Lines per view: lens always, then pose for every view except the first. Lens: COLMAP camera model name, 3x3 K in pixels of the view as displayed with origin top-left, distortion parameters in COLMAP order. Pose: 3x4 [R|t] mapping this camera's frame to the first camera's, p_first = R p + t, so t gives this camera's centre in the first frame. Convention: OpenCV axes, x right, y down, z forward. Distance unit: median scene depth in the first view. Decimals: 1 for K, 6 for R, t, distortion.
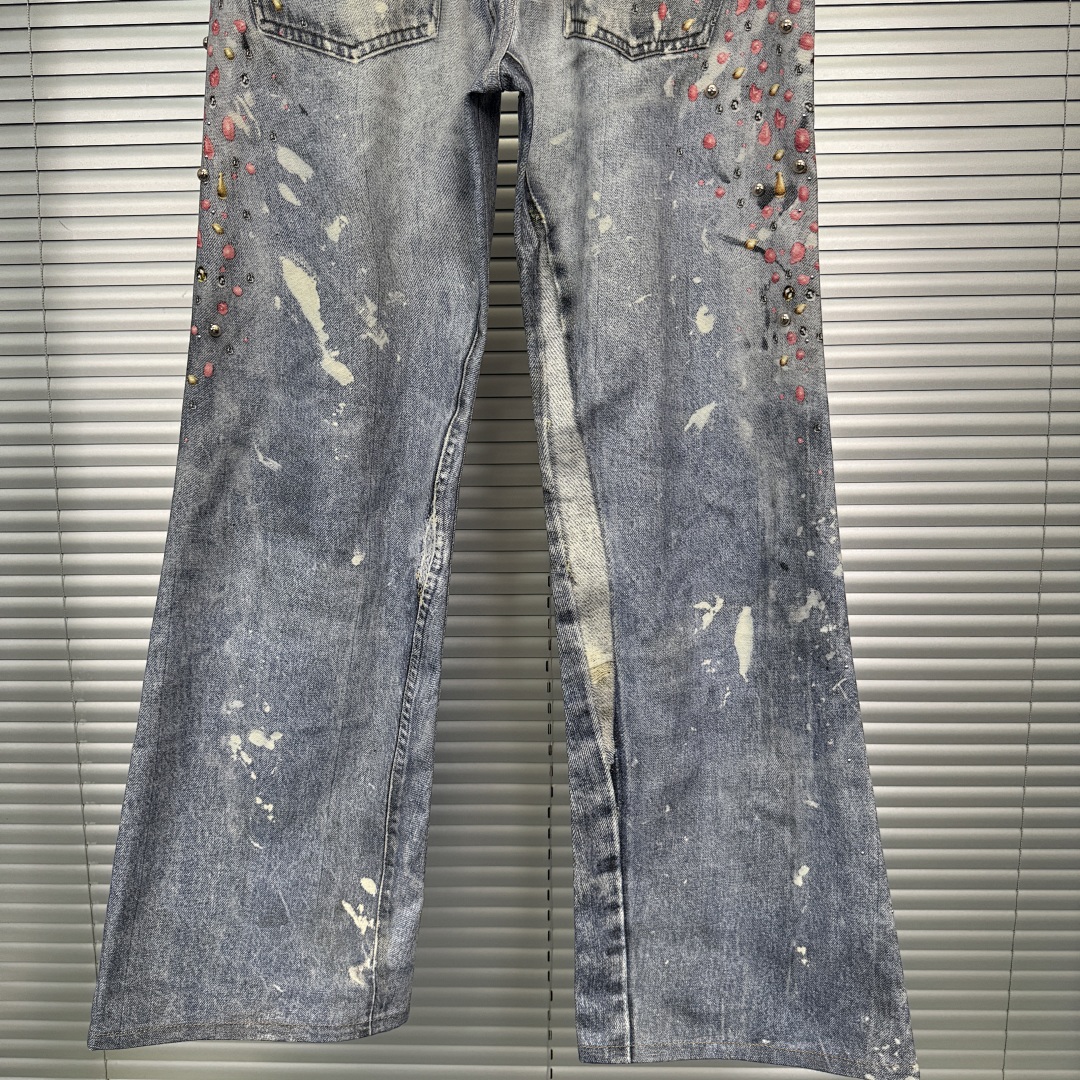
lens RADIAL K [[1036.2, 0, 547.1], [0, 1036.2, 564.3], [0, 0, 1]] dist [0.074077, -0.105202]
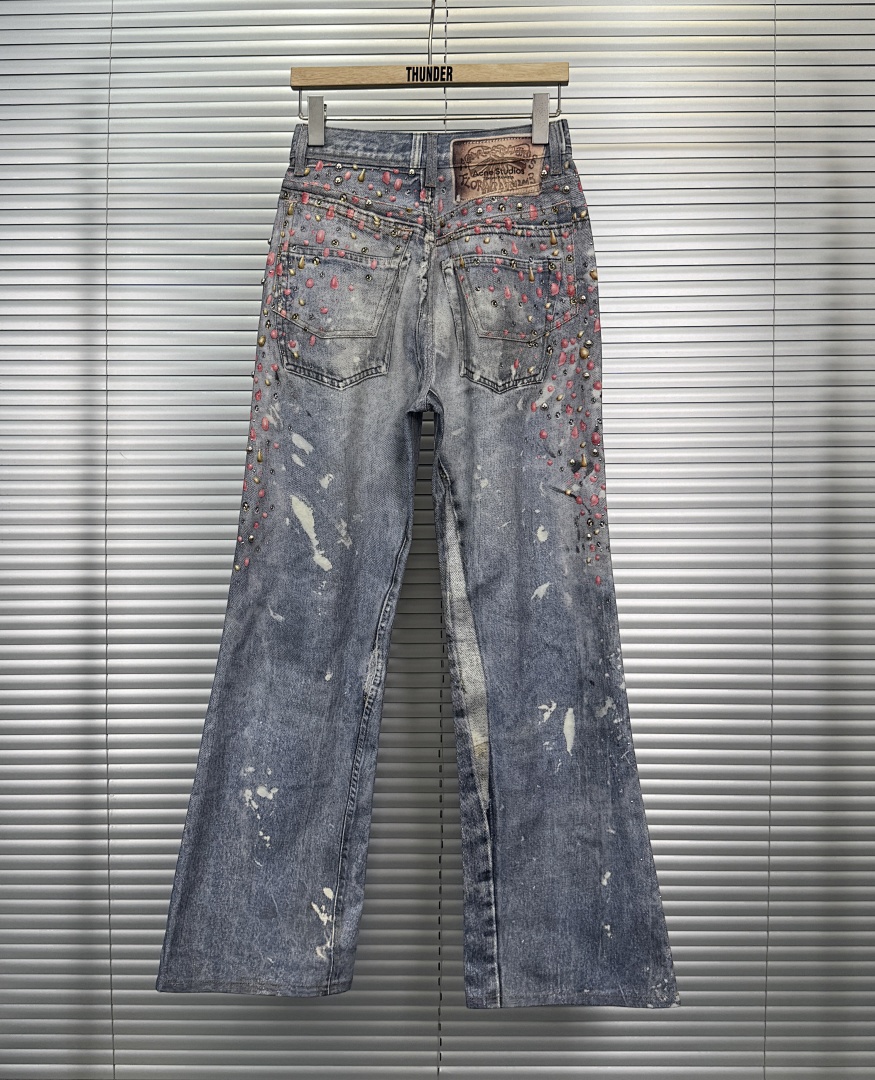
lens RADIAL K [[986.1, 0, 437.2], [0, 986.1, 546.4], [0, 0, 1]] dist [0.077101, -0.029954]
pose [[0.999279, 0.010847, 0.036388, -0.075633], [-0.005629, 0.990060, -0.140530, 0.009602], [-0.037551, 0.140224, 0.989407, -0.563855]]
